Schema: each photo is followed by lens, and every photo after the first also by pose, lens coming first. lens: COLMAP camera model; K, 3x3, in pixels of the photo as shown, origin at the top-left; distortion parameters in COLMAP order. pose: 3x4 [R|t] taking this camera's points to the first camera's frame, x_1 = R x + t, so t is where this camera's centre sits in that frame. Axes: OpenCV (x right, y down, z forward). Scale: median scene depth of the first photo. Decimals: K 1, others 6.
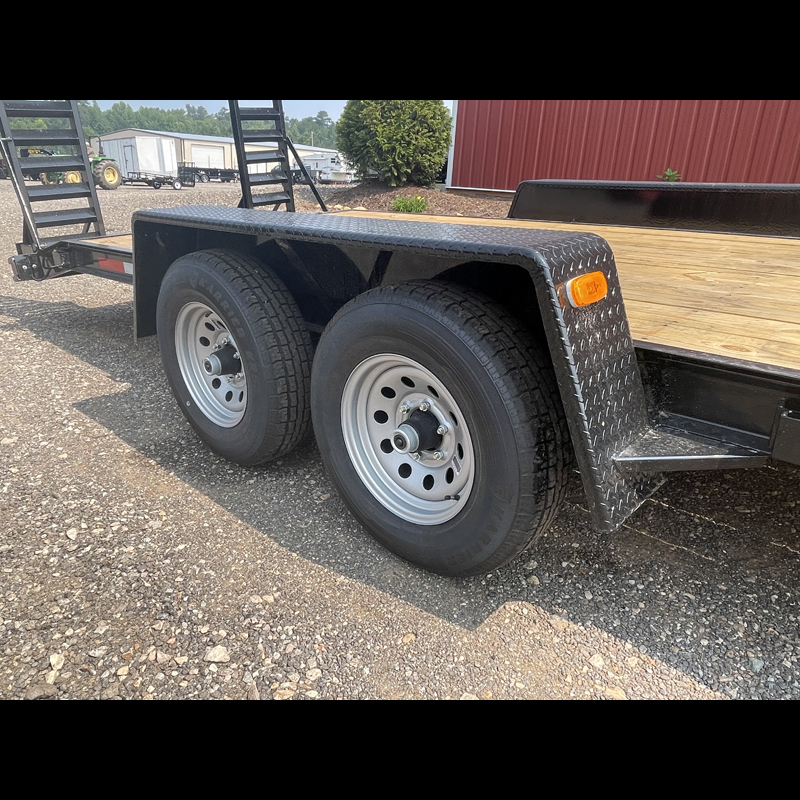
lens RADIAL K [[596.8, 0, 401.3], [0, 596.8, 398.5], [0, 0, 1]] dist [-0.001708, -0.011684]
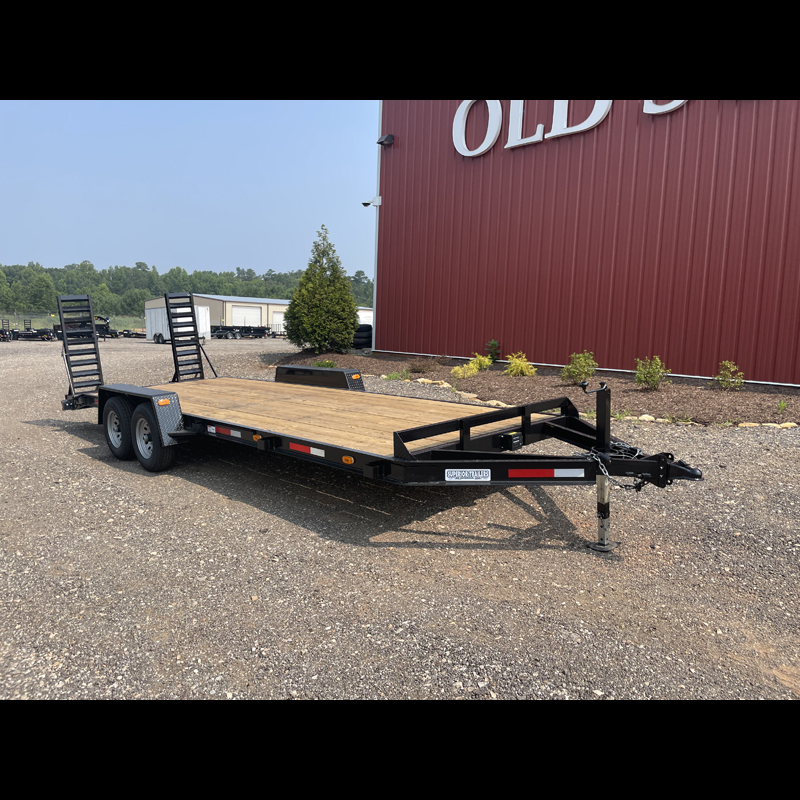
lens RADIAL K [[603.4, 0, 401.5], [0, 603.4, 394.7], [0, 0, 1]] dist [0.088630, -0.143393]
pose [[0.998006, -0.016792, -0.060842, 0.303540], [0.001676, 0.970671, -0.240407, 0.118135], [0.063094, 0.239826, 0.968764, -0.461842]]
